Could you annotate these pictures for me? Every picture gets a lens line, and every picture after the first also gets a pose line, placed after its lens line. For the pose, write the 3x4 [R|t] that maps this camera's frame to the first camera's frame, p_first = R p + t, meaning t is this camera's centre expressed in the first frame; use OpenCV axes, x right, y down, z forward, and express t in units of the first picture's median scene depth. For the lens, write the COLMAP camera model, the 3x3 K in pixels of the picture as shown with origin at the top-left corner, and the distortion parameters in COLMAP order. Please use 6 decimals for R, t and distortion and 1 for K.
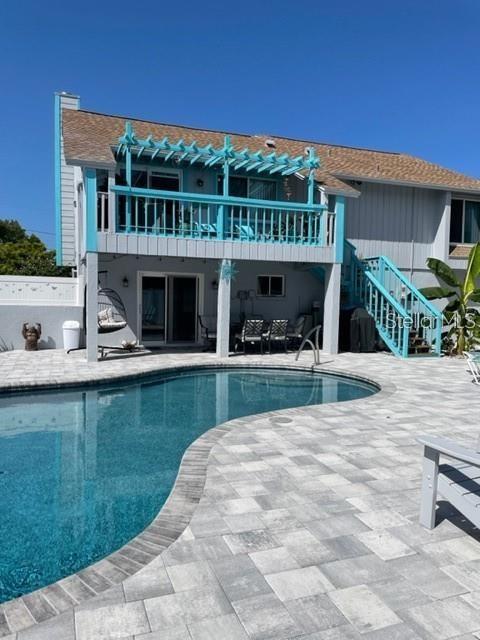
lens RADIAL K [[487.2, 0, 240.0], [0, 487.2, 320.0], [0, 0, 1]] dist [0.107611, -0.128286]
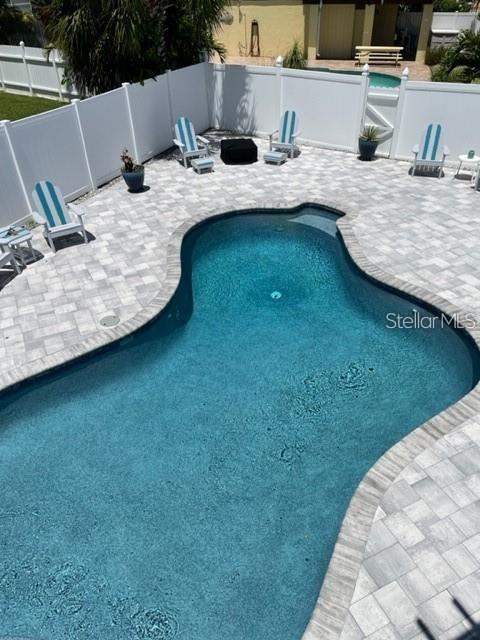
lens RADIAL K [[487.2, 0, 240.0], [0, 487.2, 320.0], [0, 0, 1]] dist [0.107611, -0.128286]
pose [[-0.995045, 0.066342, -0.074062, -0.212654], [0.006613, 0.787371, 0.616444, -0.787202], [0.099210, 0.612899, -0.783908, 2.886674]]
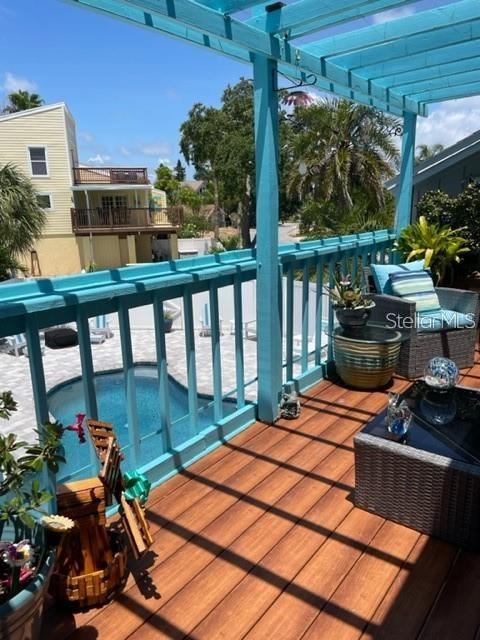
lens RADIAL K [[487.2, 0, 240.0], [0, 487.2, 320.0], [0, 0, 1]] dist [0.107611, -0.128286]
pose [[-0.842113, 0.135847, -0.521911, 0.301876], [-0.007993, 0.964504, 0.263946, -0.841813], [0.539242, 0.226444, -0.811136, 3.529282]]
